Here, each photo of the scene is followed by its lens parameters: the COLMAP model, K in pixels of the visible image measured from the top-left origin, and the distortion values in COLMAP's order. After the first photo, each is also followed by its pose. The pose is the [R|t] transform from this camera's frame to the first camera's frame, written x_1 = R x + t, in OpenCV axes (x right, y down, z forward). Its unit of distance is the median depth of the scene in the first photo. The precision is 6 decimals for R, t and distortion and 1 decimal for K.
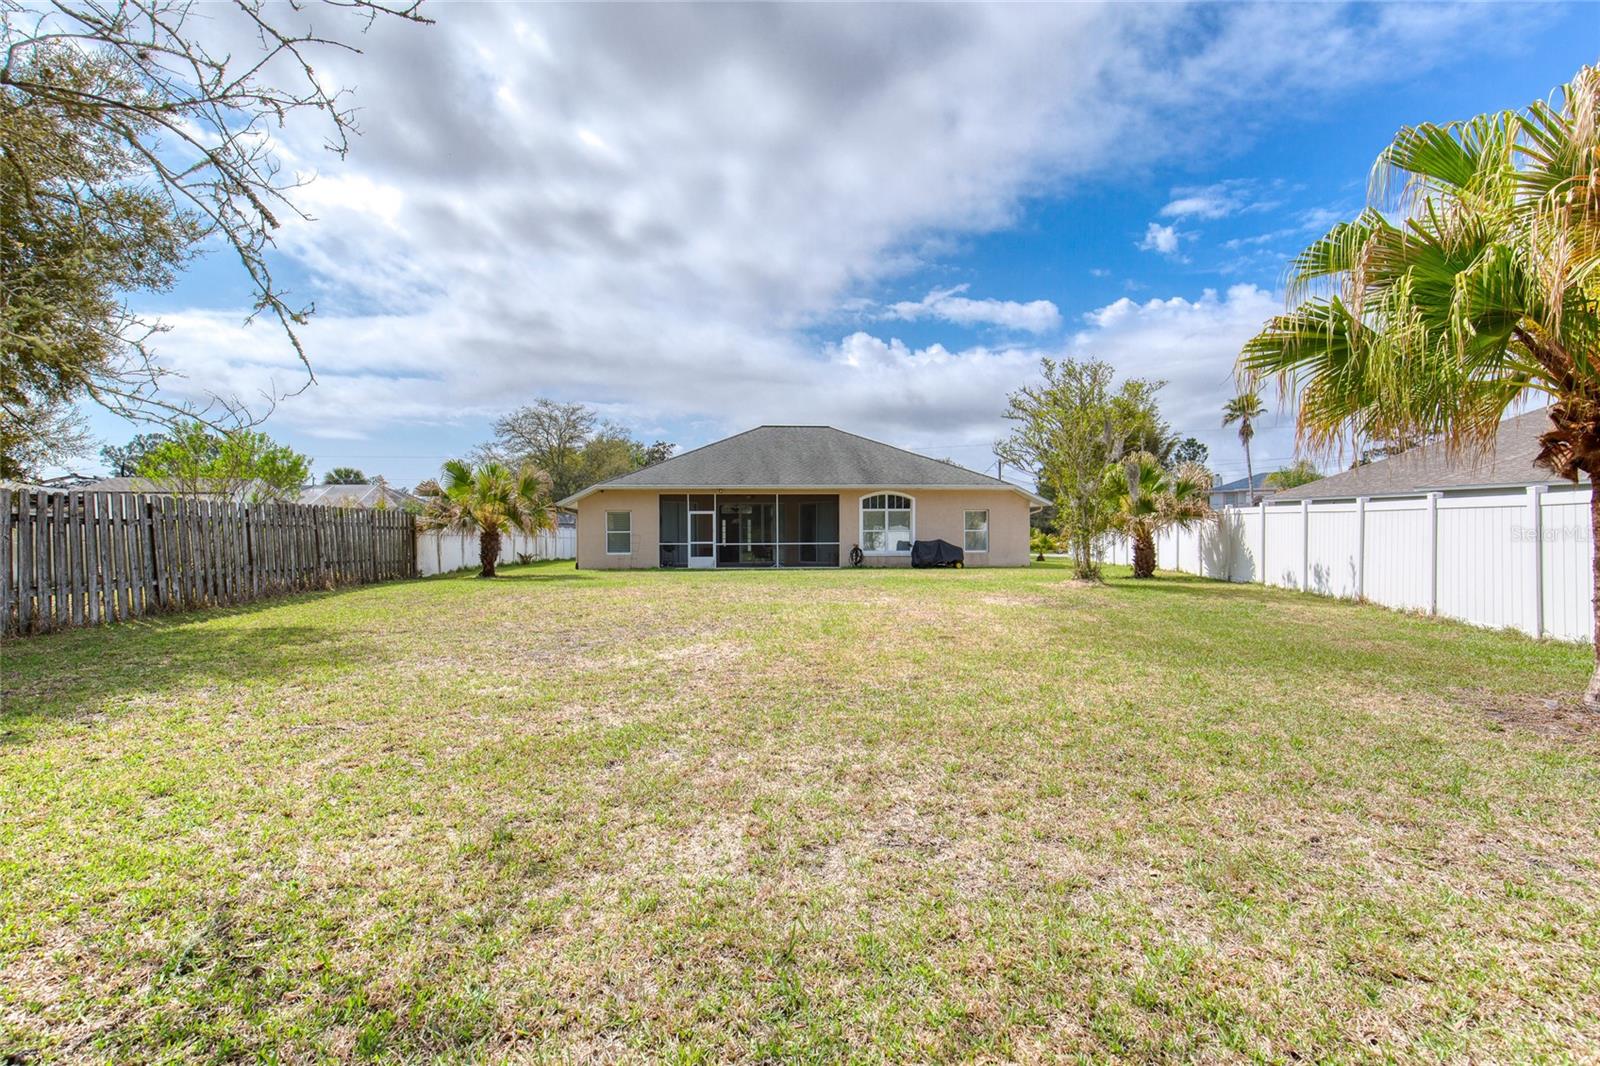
lens RADIAL K [[725.1, 0, 786.1], [0, 725.1, 532.0], [0, 0, 1]] dist [-0.017248, 0.007918]
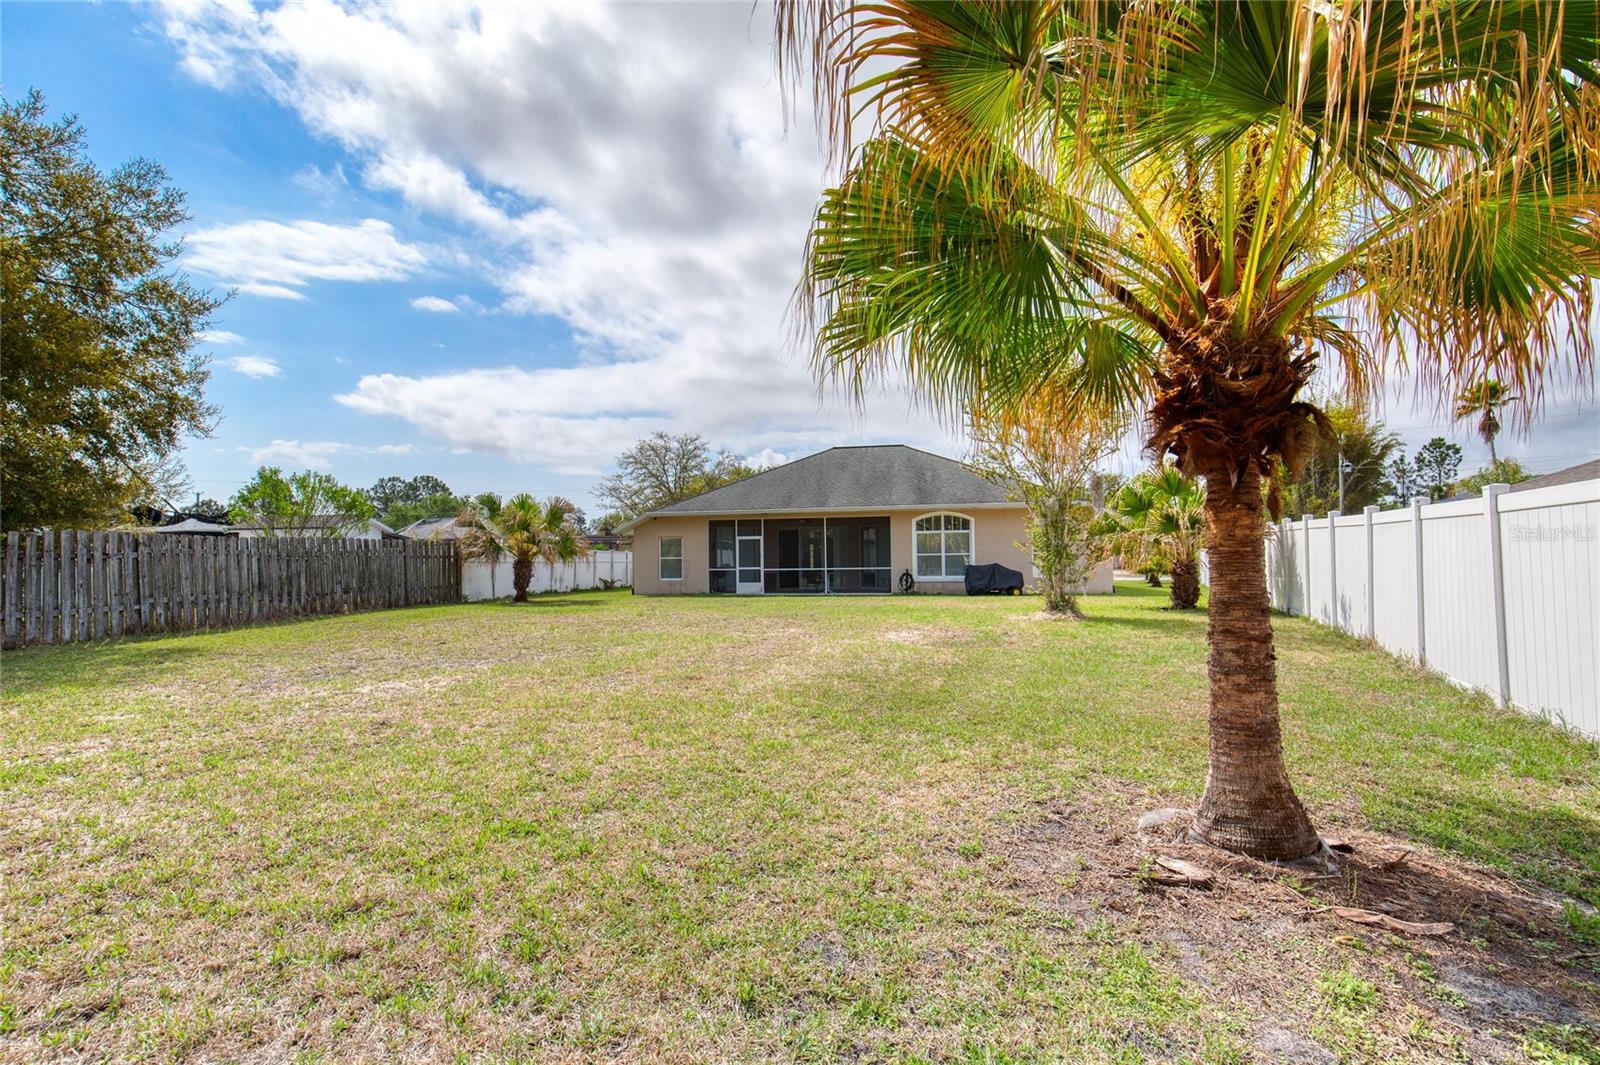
lens RADIAL K [[725.1, 0, 786.1], [0, 725.1, 531.5], [0, 0, 1]] dist [-0.017248, 0.007918]
pose [[0.968112, -0.017443, -0.249909, 0.179406], [0.009187, 0.999374, -0.034163, -0.001013], [0.250348, 0.030778, 0.967667, 0.053408]]
